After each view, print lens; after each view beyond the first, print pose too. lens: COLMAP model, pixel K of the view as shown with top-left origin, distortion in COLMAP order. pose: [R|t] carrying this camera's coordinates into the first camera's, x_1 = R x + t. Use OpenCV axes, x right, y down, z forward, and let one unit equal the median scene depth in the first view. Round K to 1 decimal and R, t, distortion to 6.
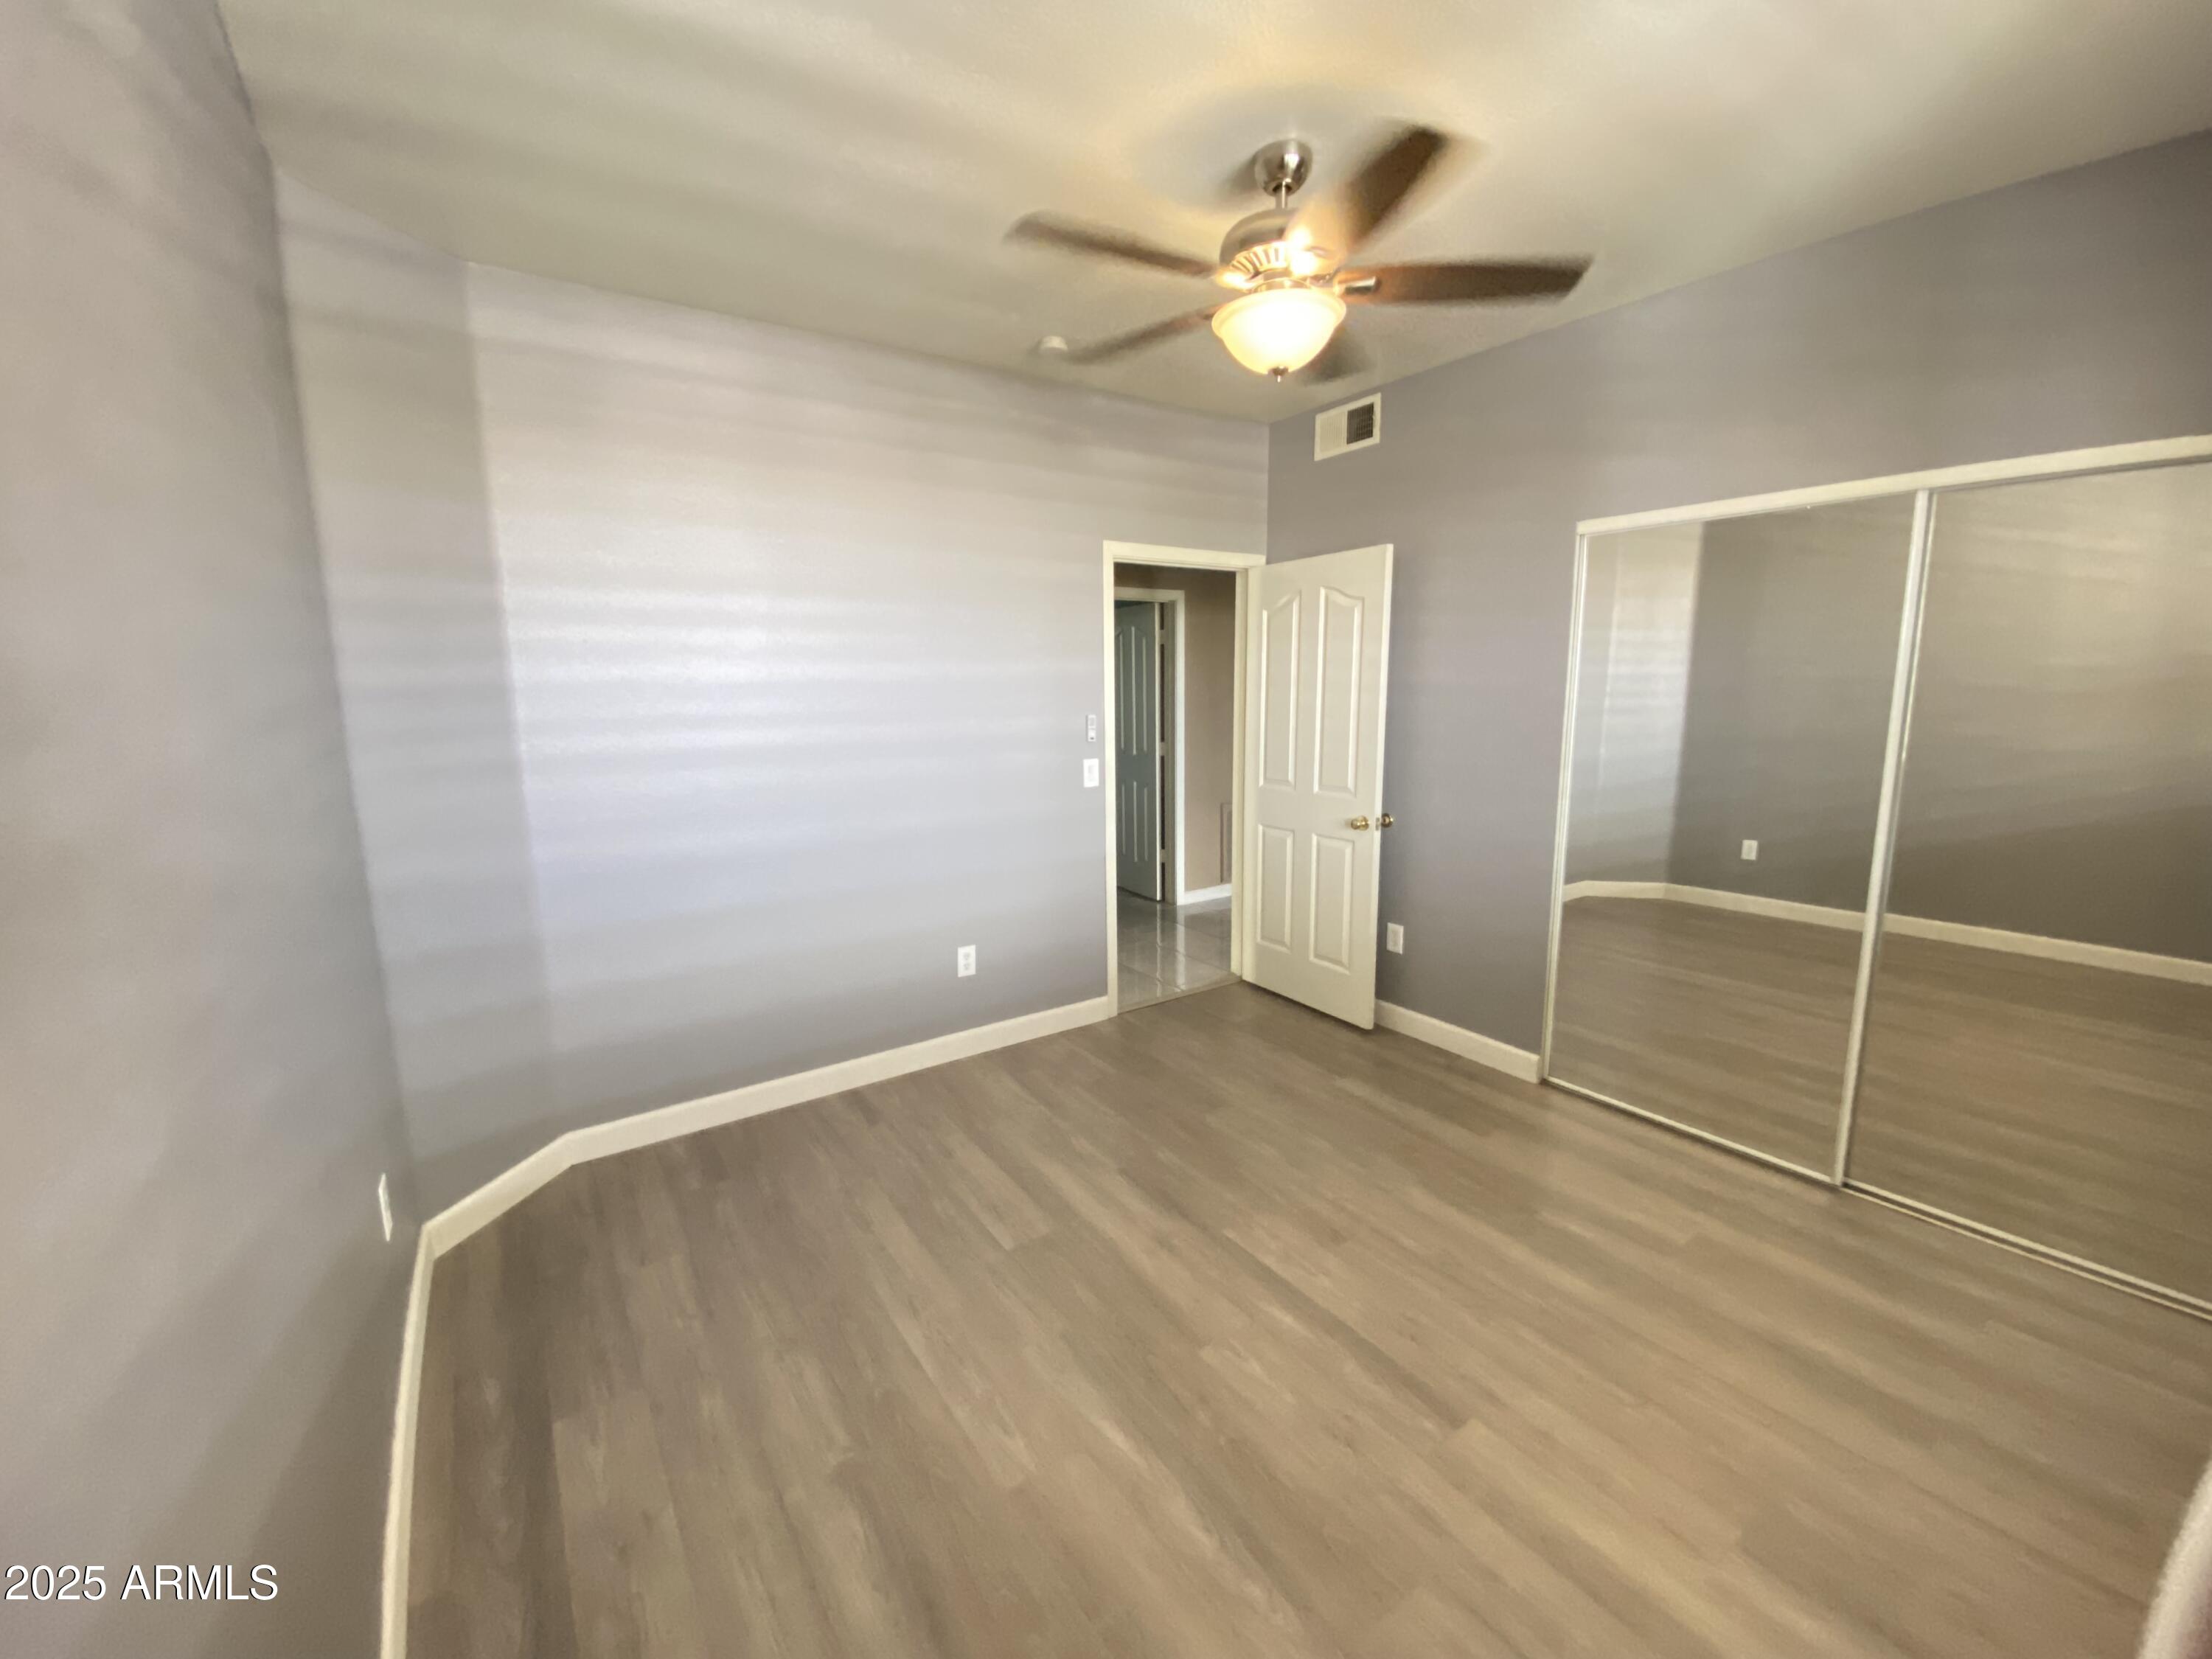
lens RADIAL K [[910.8, 0, 1115.2], [0, 910.8, 836.5], [0, 0, 1]] dist [0.002765, -0.000574]
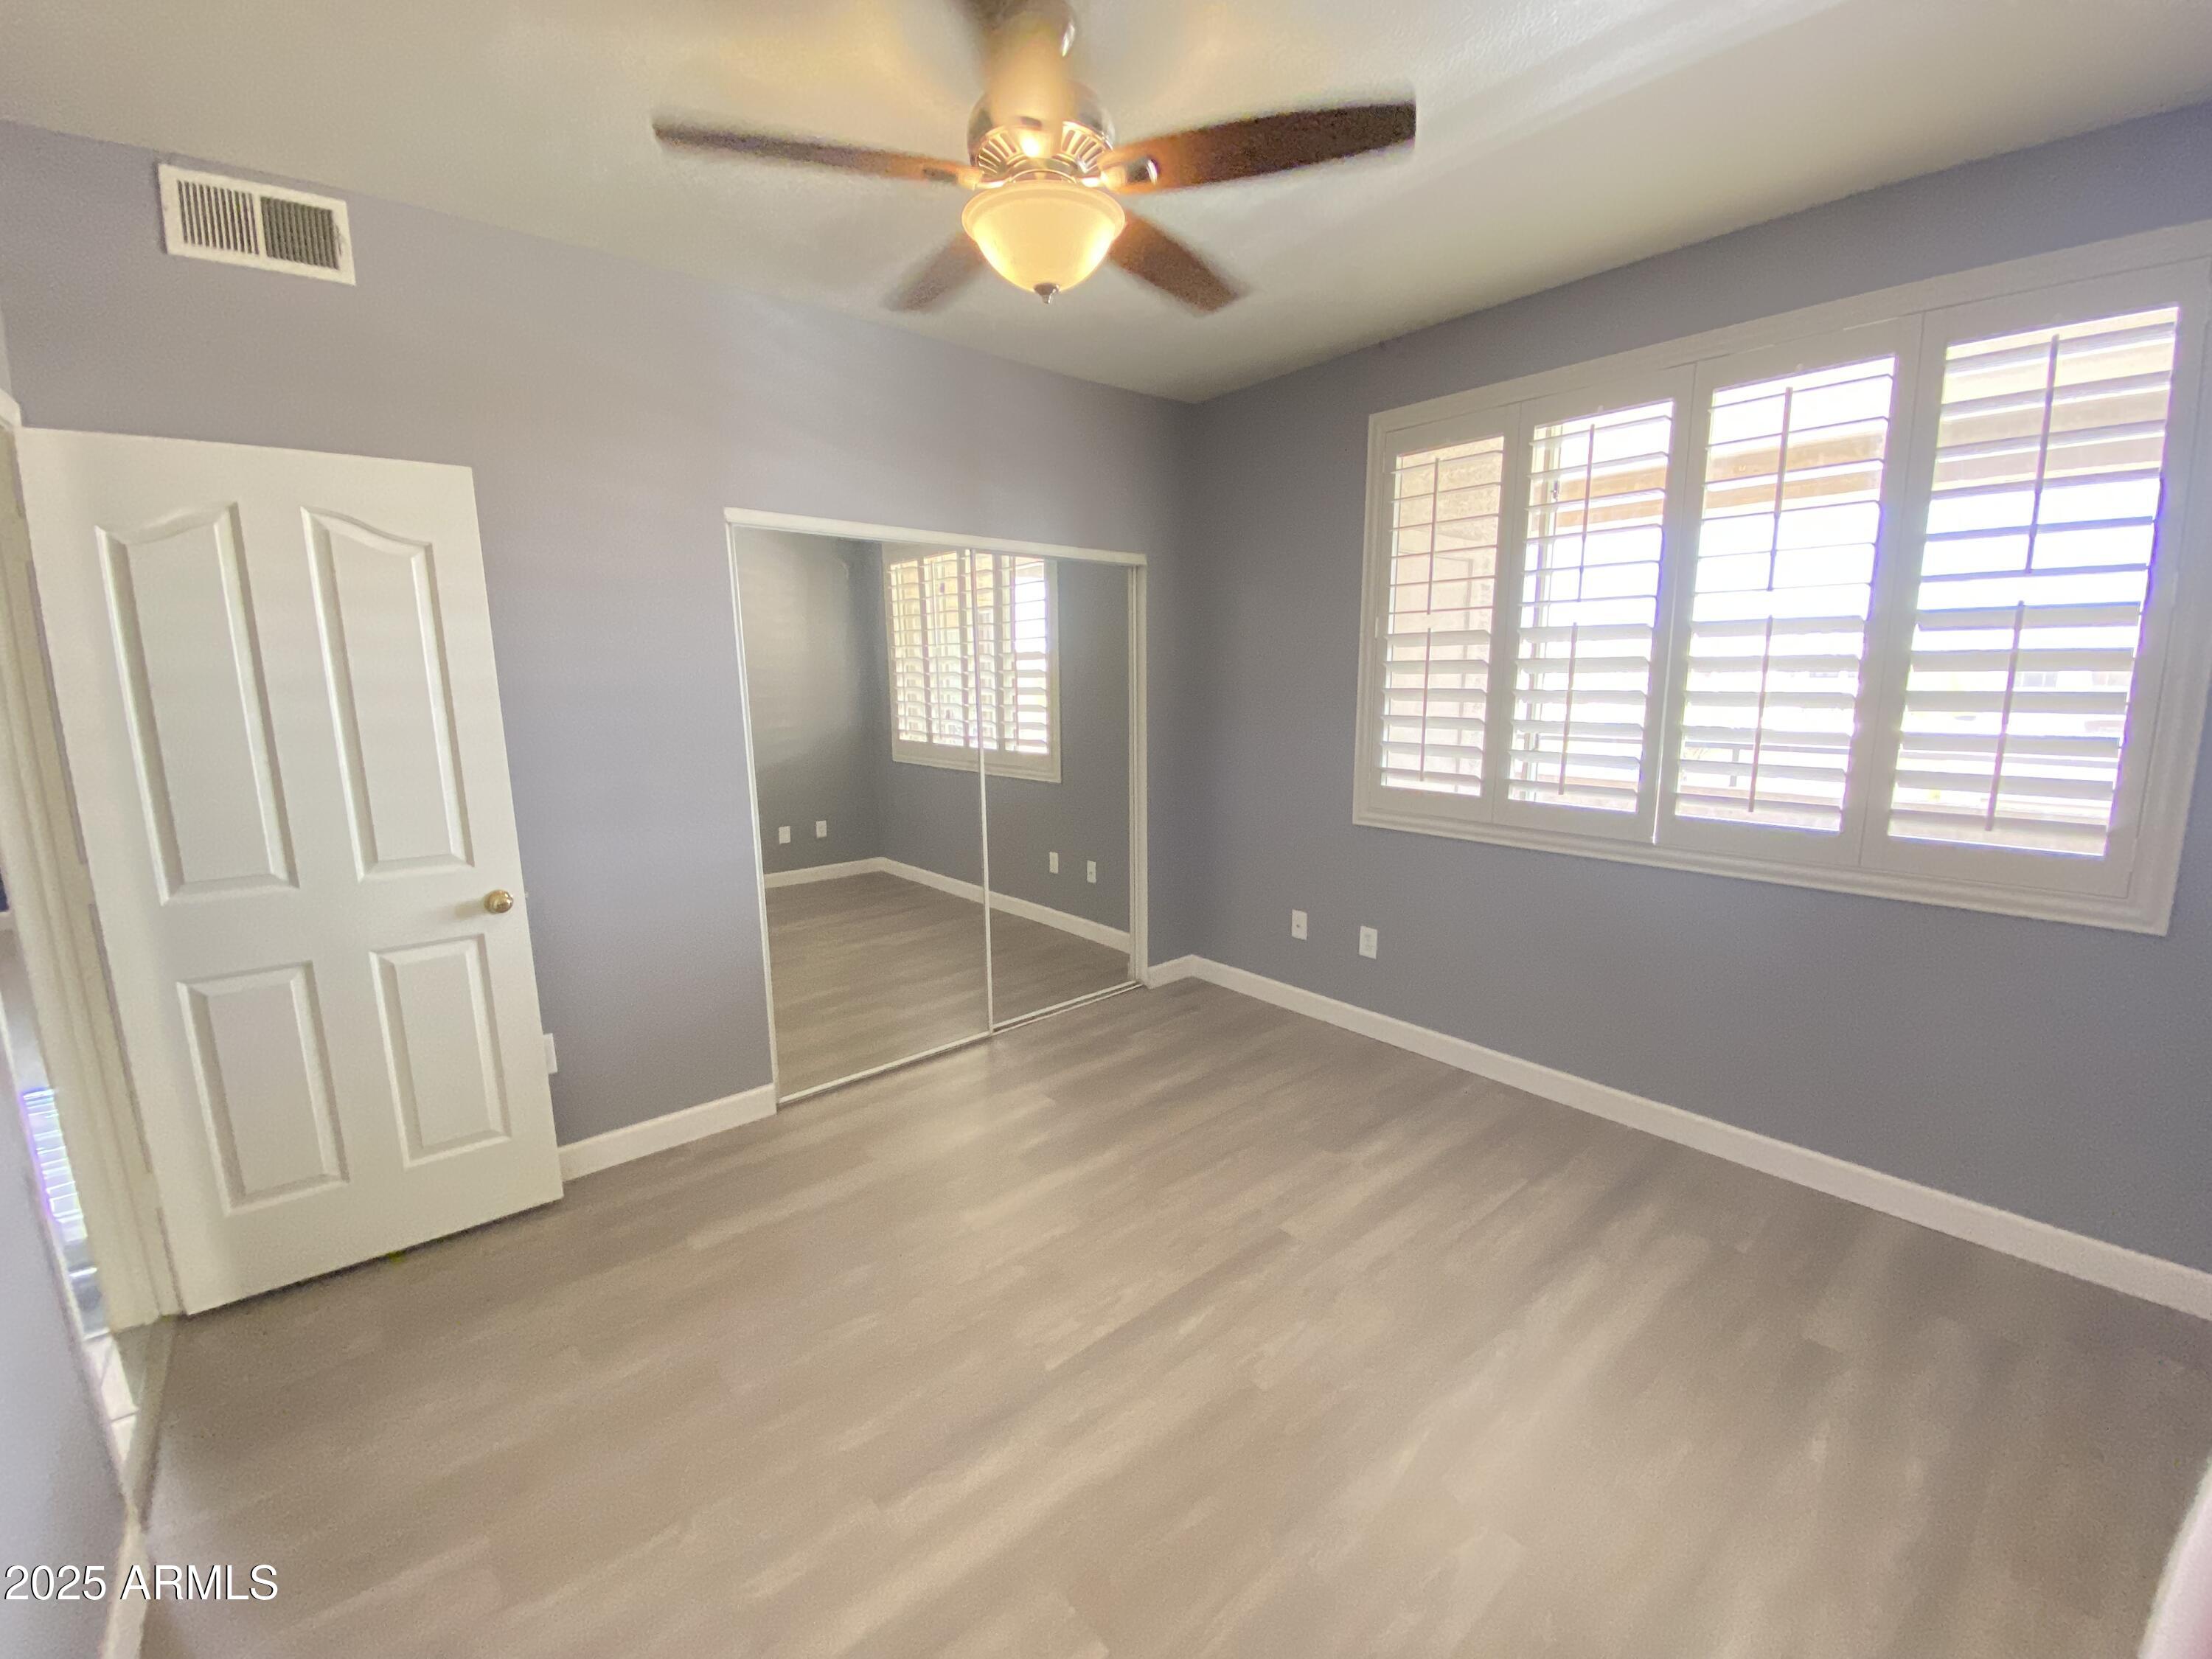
lens RADIAL K [[910.8, 0, 1108.4], [0, 910.8, 816.0], [0, 0, 1]] dist [0.002765, -0.000574]
pose [[-0.113916, -0.143566, 0.983063, -0.453242], [0.179670, 0.970211, 0.162509, -0.113577], [-0.977109, 0.195139, -0.084728, 0.707431]]
